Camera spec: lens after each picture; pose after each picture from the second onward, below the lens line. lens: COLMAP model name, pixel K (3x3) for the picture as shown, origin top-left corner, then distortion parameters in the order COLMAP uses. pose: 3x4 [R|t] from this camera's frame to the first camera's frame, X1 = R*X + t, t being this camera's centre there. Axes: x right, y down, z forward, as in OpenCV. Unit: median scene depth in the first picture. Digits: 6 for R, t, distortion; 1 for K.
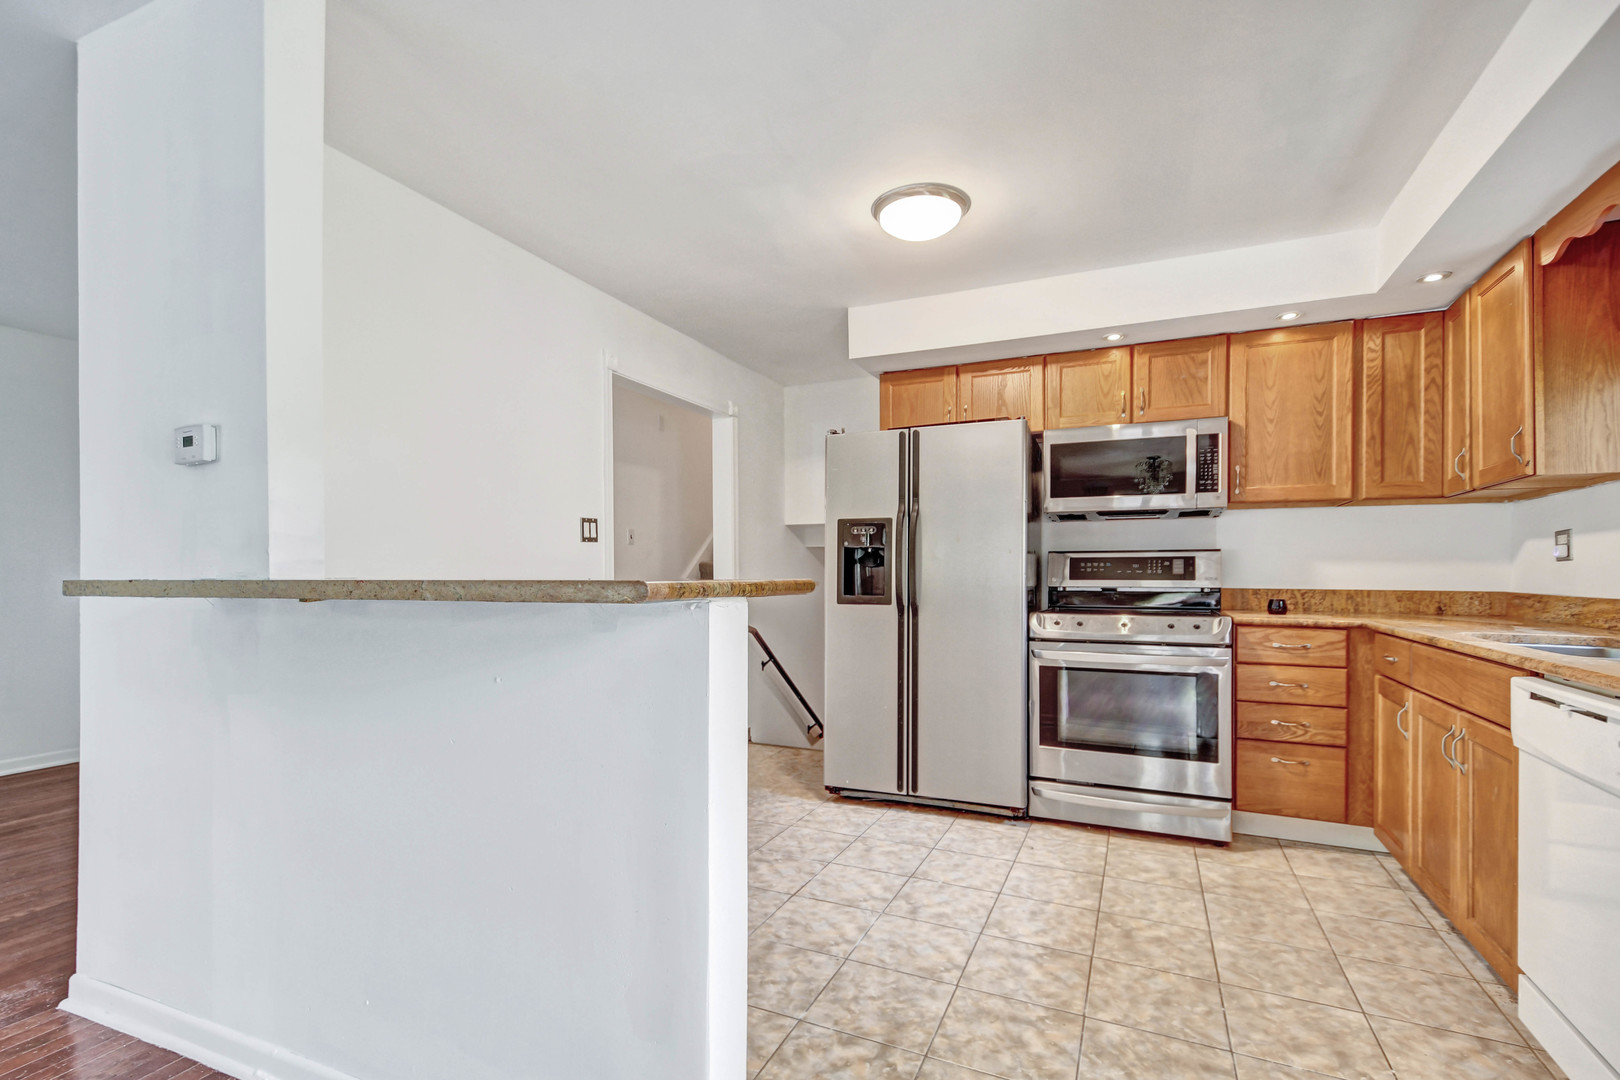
lens RADIAL K [[687.7, 0, 769.7], [0, 687.7, 571.4], [0, 0, 1]] dist [-0.002176, -0.000686]
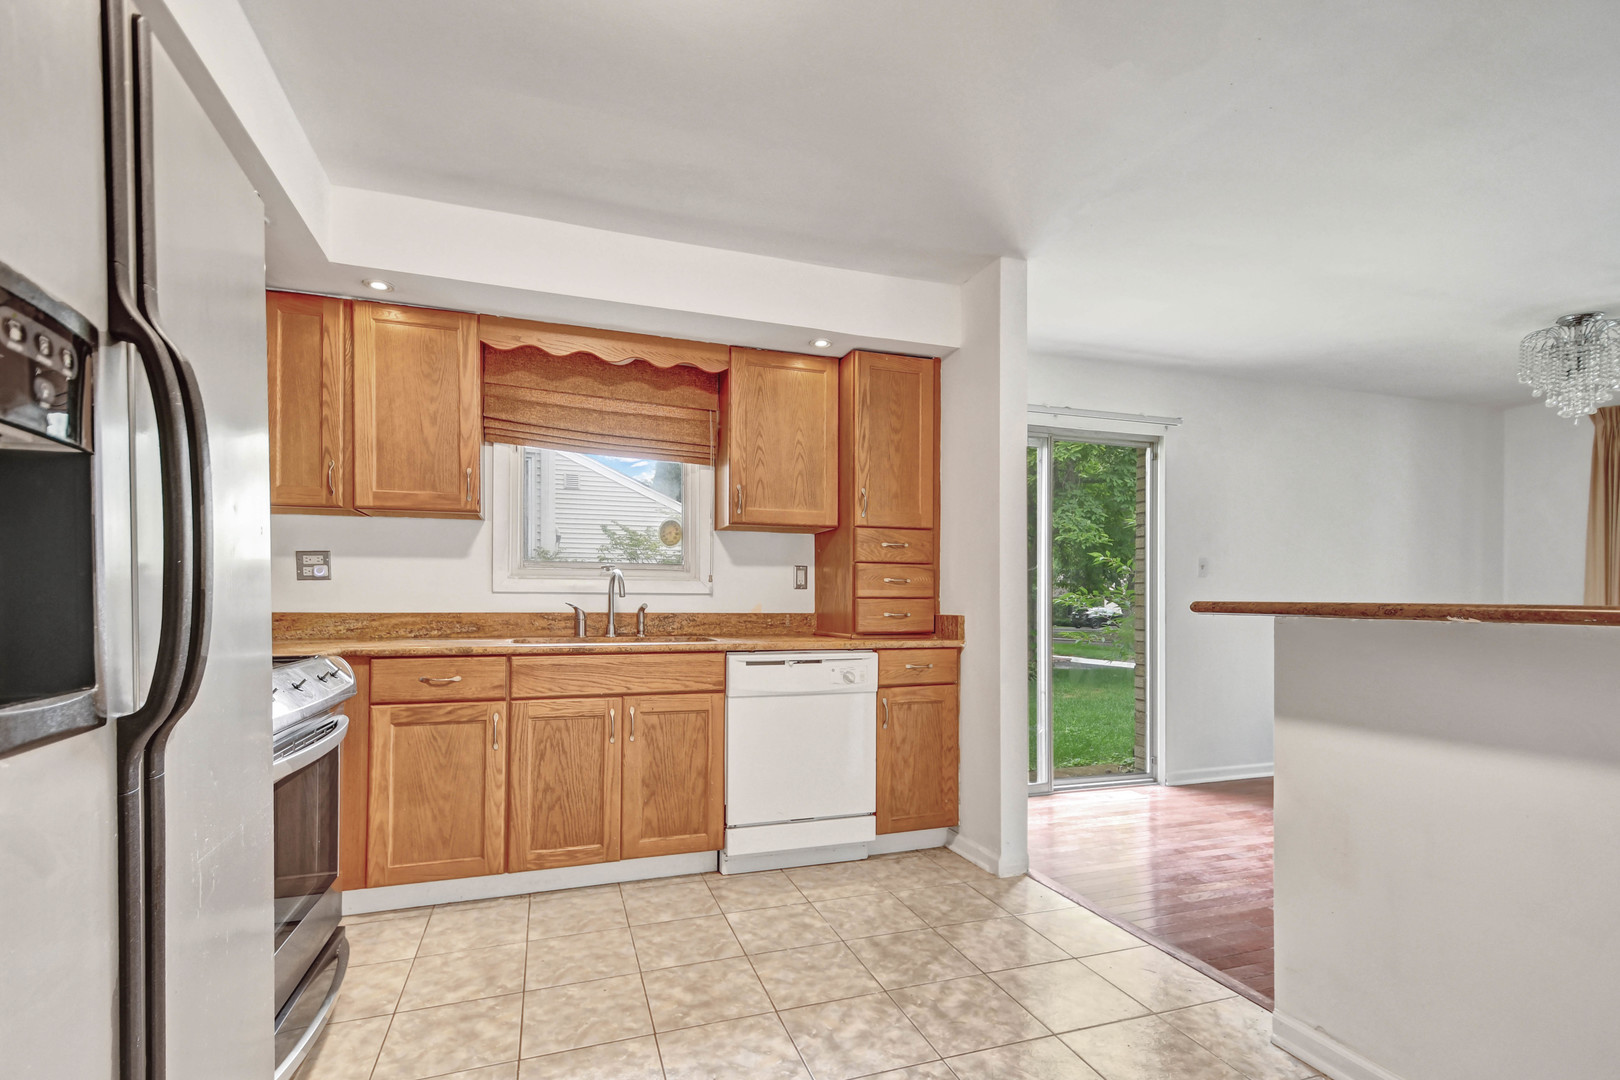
lens RADIAL K [[687.8, 0, 845.0], [0, 687.8, 596.1], [0, 0, 1]] dist [0.001024, -0.000150]
pose [[-0.713656, -0.002002, 0.700494, -0.156814], [-0.004946, 0.999985, -0.002181, 0.005387], [-0.700479, -0.005021, -0.713655, 1.050069]]
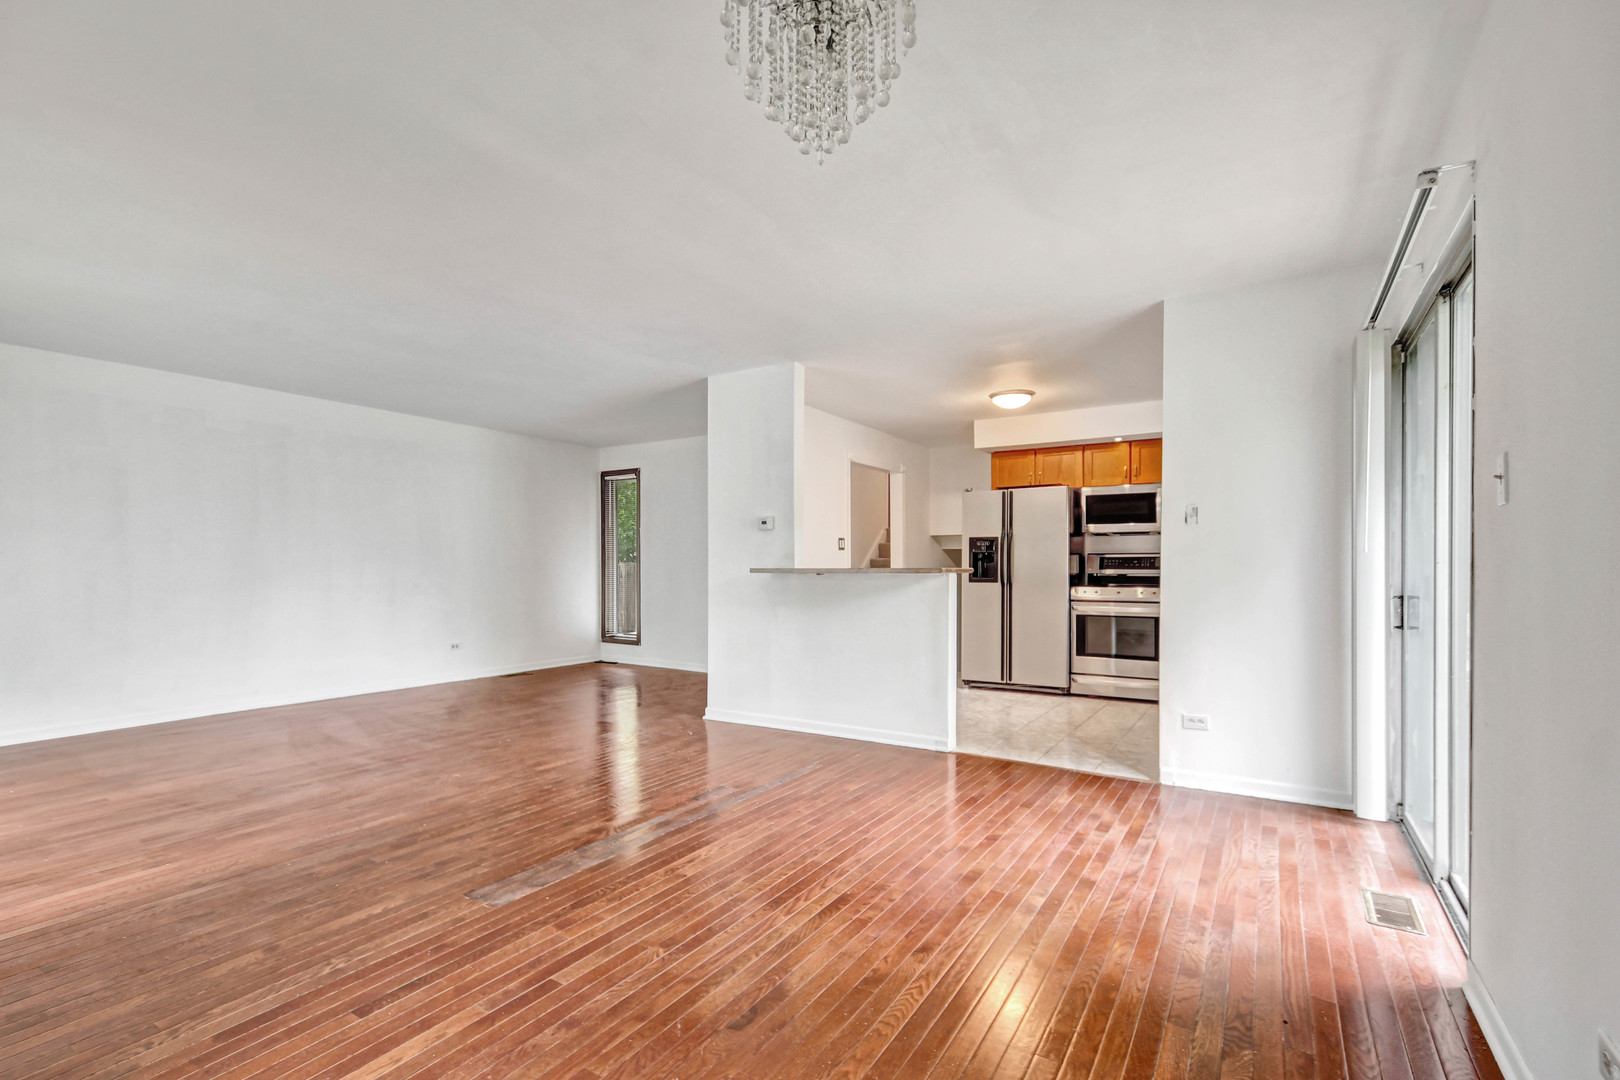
lens RADIAL K [[714.0, 0, 833.4], [0, 714.0, 568.8], [0, 0, 1]] dist [-0.000036, -0.000055]
pose [[0.998849, -0.000581, -0.047968, -0.190130], [0.000911, 0.999976, 0.006845, -0.003859], [0.047963, -0.006881, 0.998825, -1.035159]]
